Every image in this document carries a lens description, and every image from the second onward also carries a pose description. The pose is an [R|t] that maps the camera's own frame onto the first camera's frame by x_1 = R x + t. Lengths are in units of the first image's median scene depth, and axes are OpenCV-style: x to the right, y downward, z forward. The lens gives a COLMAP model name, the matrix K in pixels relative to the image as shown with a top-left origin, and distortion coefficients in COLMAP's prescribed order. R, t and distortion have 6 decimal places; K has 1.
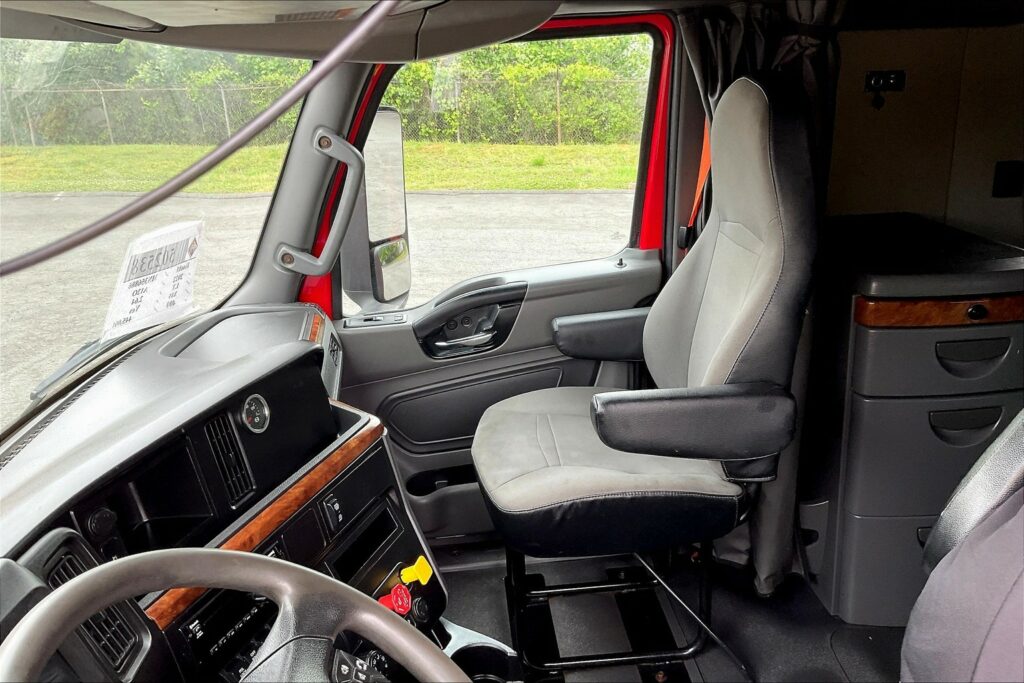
lens RADIAL K [[867.7, 0, 512.0], [0, 867.7, 341.5], [0, 0, 1]] dist [0.089684, -0.173840]
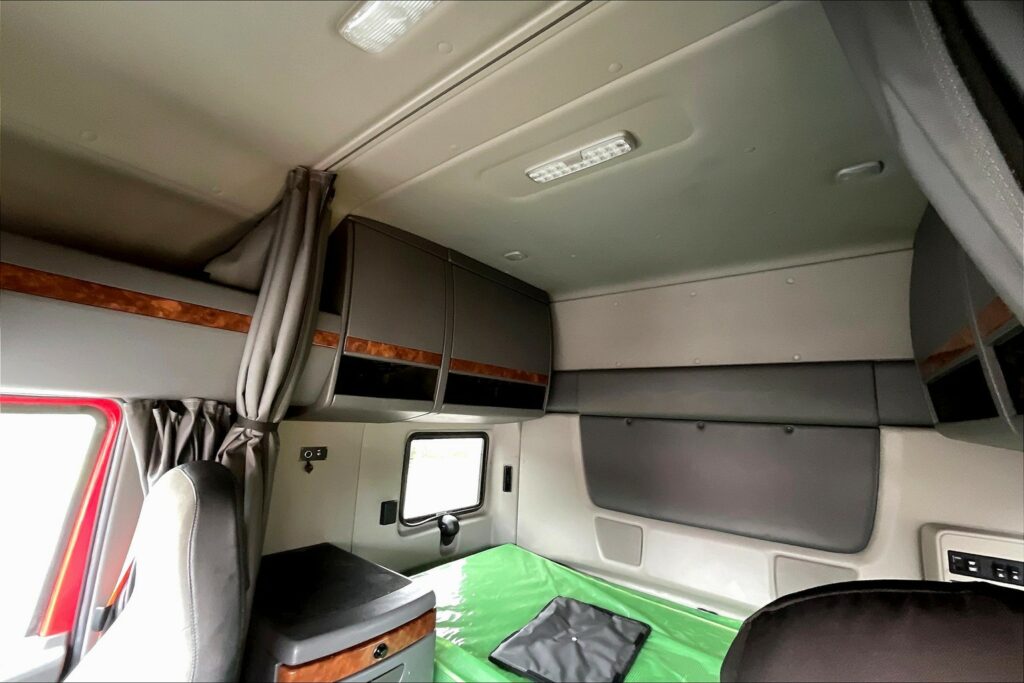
lens RADIAL K [[417.7, 0, 512.0], [0, 417.7, 341.5], [0, 0, 1]] dist [-0.010213, 0.007357]
pose [[0.684487, 0.191948, 0.703301, 0.136813], [0.159881, 0.901706, -0.401702, -0.150793], [-0.711277, 0.387405, 0.586517, 0.305613]]
